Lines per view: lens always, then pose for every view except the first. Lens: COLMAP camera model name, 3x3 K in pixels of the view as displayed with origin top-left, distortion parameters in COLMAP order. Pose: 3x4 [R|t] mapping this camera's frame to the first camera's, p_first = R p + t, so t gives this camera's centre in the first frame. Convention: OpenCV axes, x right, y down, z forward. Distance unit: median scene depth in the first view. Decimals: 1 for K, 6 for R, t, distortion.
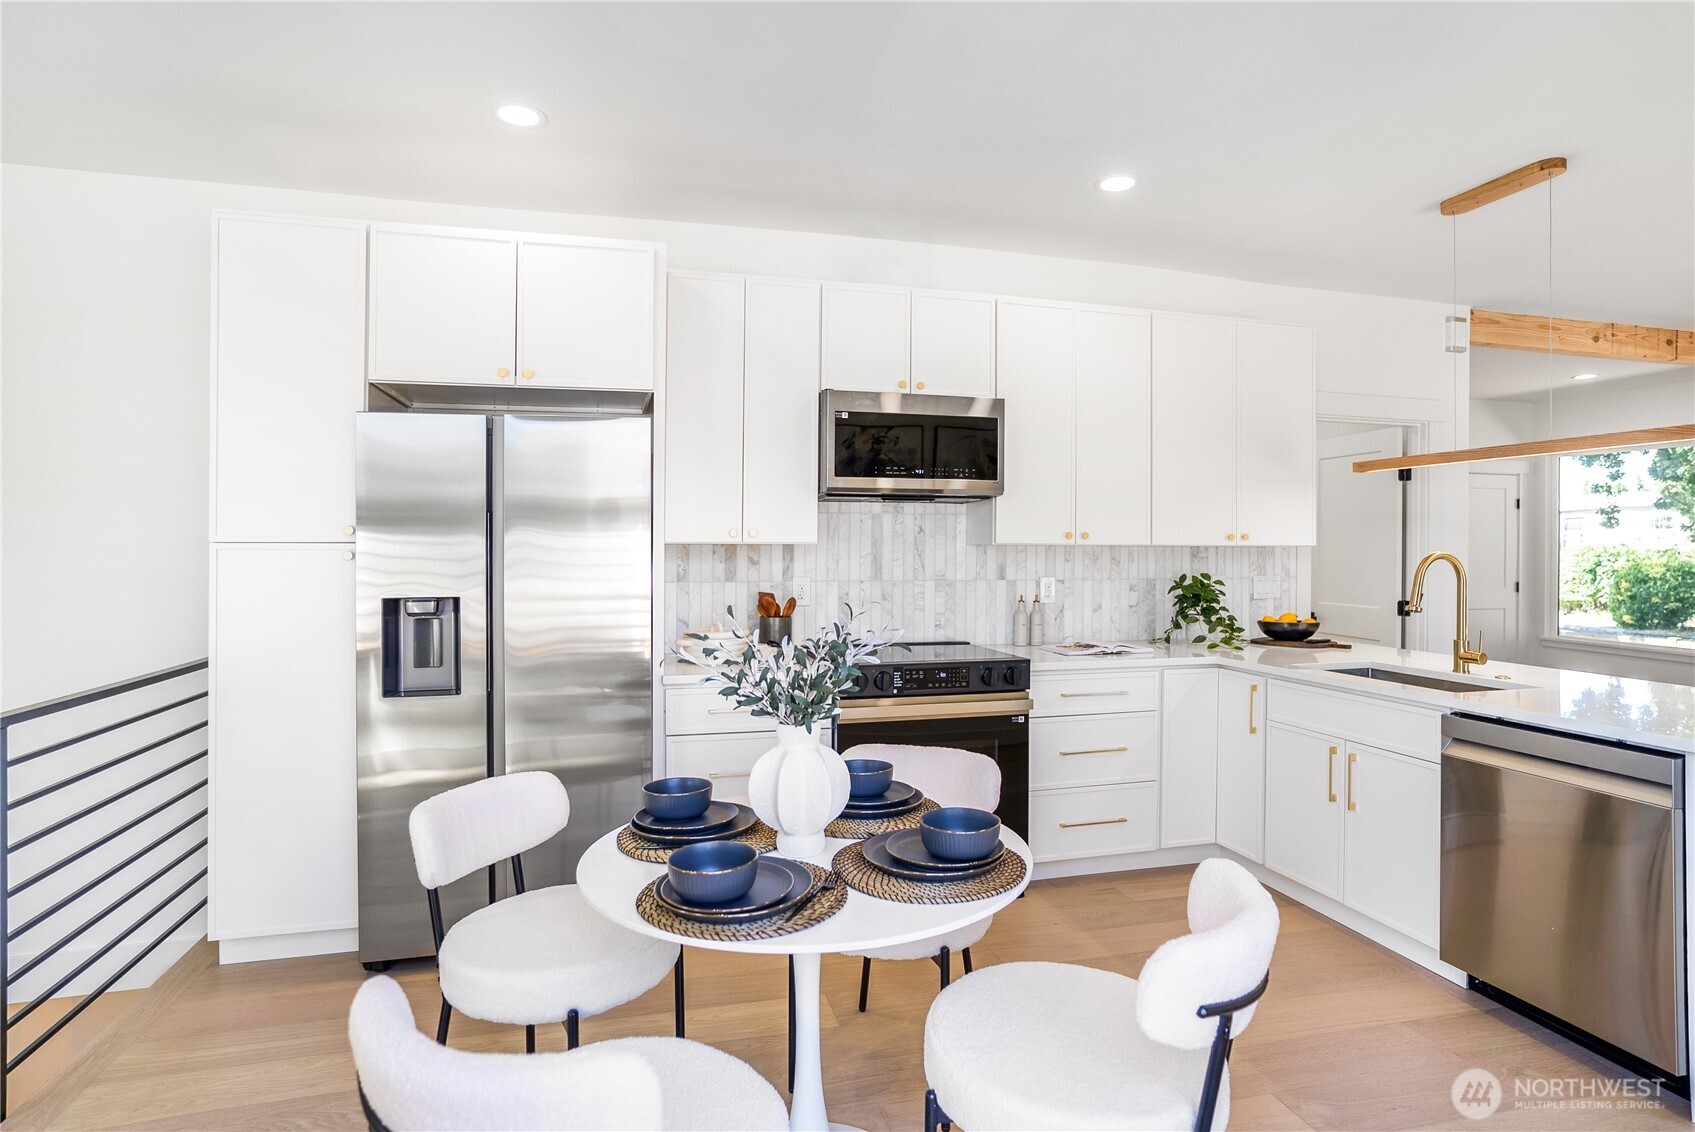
lens RADIAL K [[873.1, 0, 847.5], [0, 873.1, 566.0], [0, 0, 1]] dist [-0.019727, 0.029366]
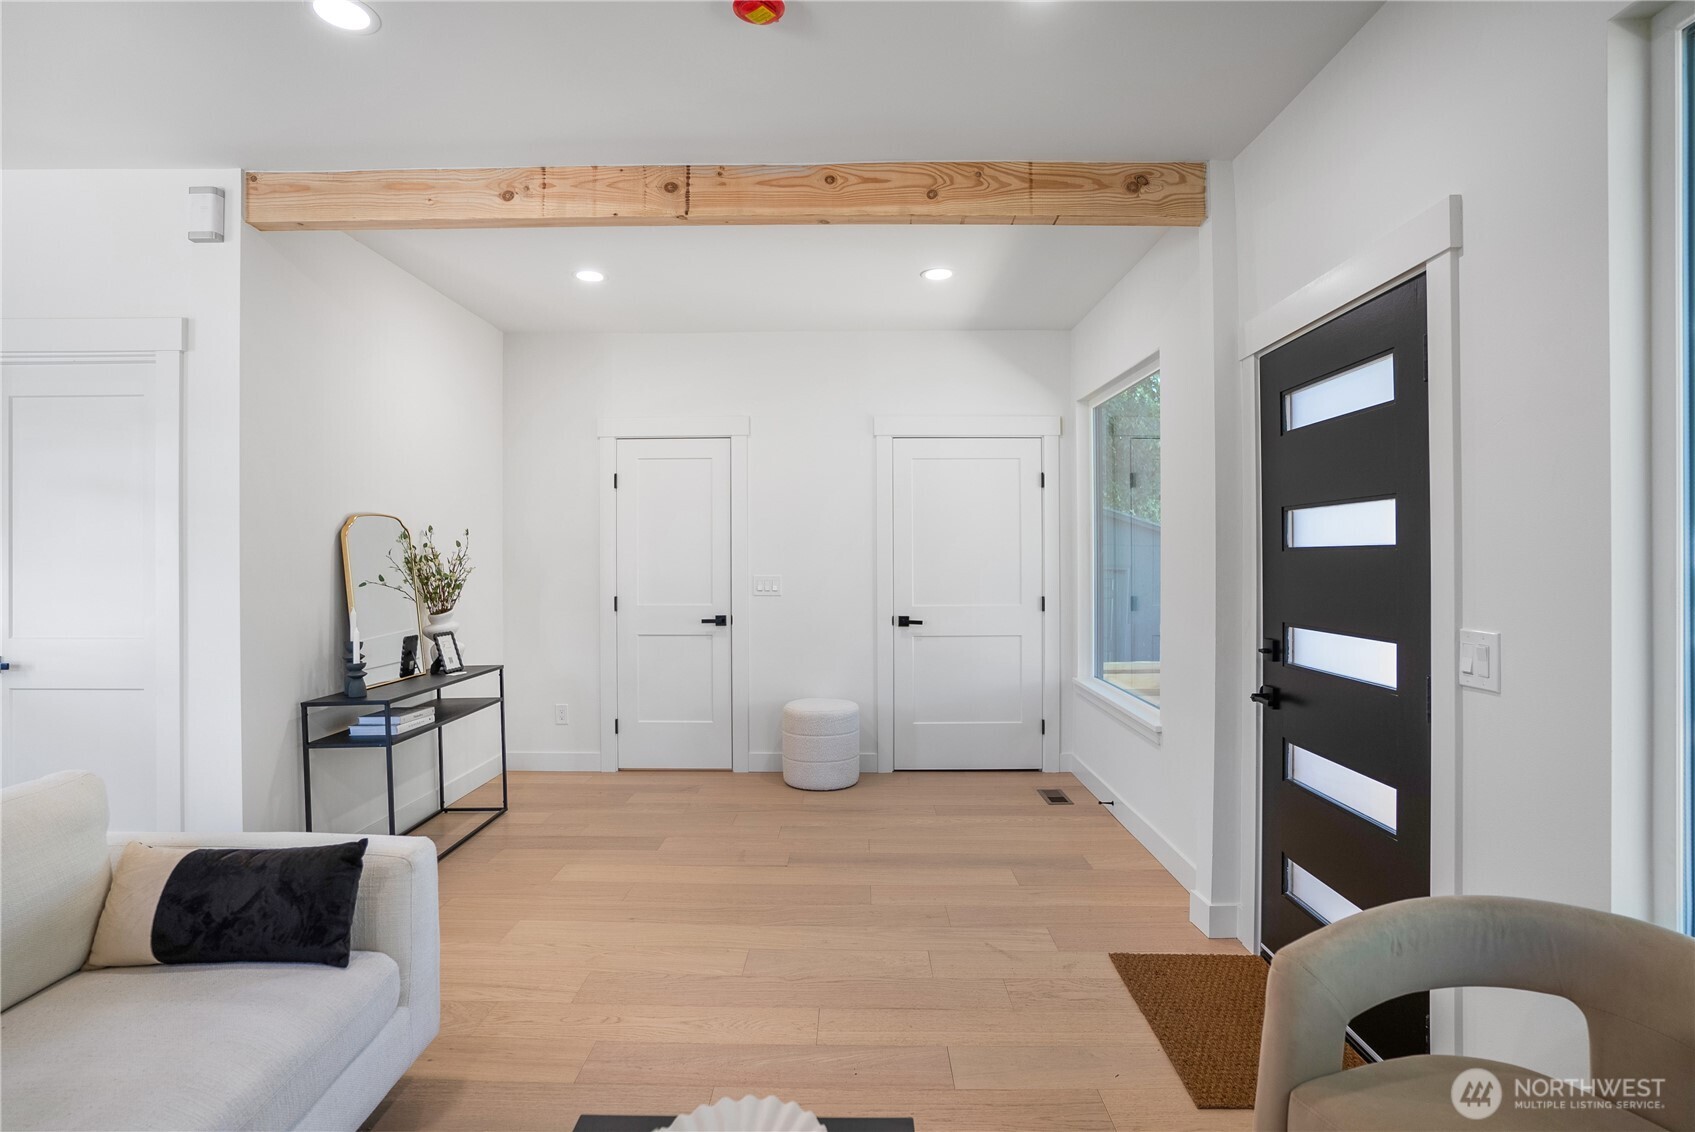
lens RADIAL K [[833.4, 0, 847.5], [0, 833.4, 566.0], [0, 0, 1]] dist [-0.036039, 0.000027]
pose [[0.959048, -0.007680, -0.283138, 1.698150], [0.004821, 0.999930, -0.010795, 0.002936], [0.283201, 0.008988, 0.959018, 0.724894]]
